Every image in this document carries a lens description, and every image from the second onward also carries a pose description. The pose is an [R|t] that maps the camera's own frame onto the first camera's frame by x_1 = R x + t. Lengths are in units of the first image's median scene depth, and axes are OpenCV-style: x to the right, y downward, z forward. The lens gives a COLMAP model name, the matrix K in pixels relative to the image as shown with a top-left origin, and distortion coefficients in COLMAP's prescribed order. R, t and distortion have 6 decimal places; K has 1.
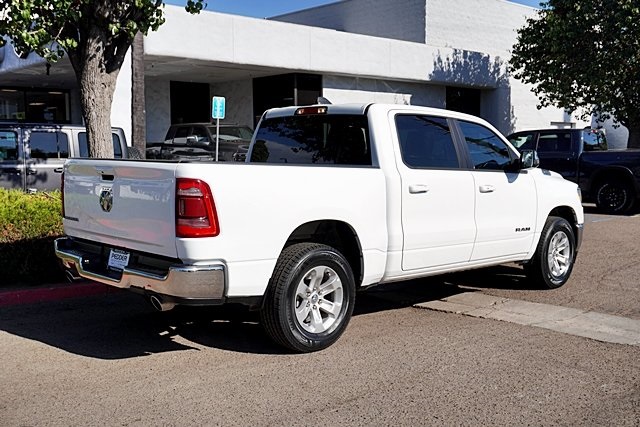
lens RADIAL K [[717.8, 0, 317.5], [0, 717.8, 213.0], [0, 0, 1]] dist [0.024863, 0.000000]
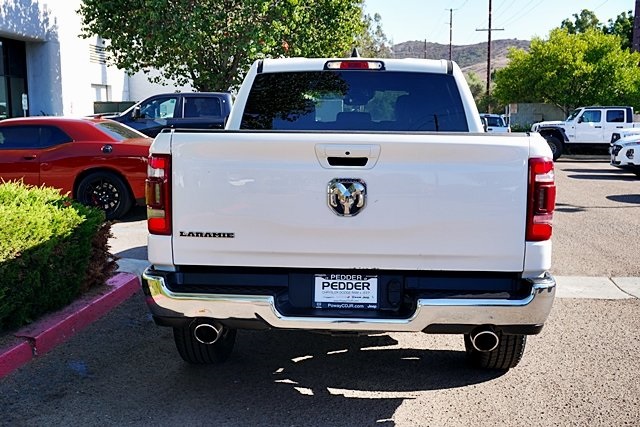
lens RADIAL K [[772.3, 0, 319.9], [0, 772.3, 212.2], [0, 0, 1]] dist [-0.016343, 0.000000]
pose [[0.701686, -0.081928, 0.707760, -0.212258], [0.053971, 0.996625, 0.061859, -0.012984], [-0.710439, -0.005207, 0.703739, 0.148017]]
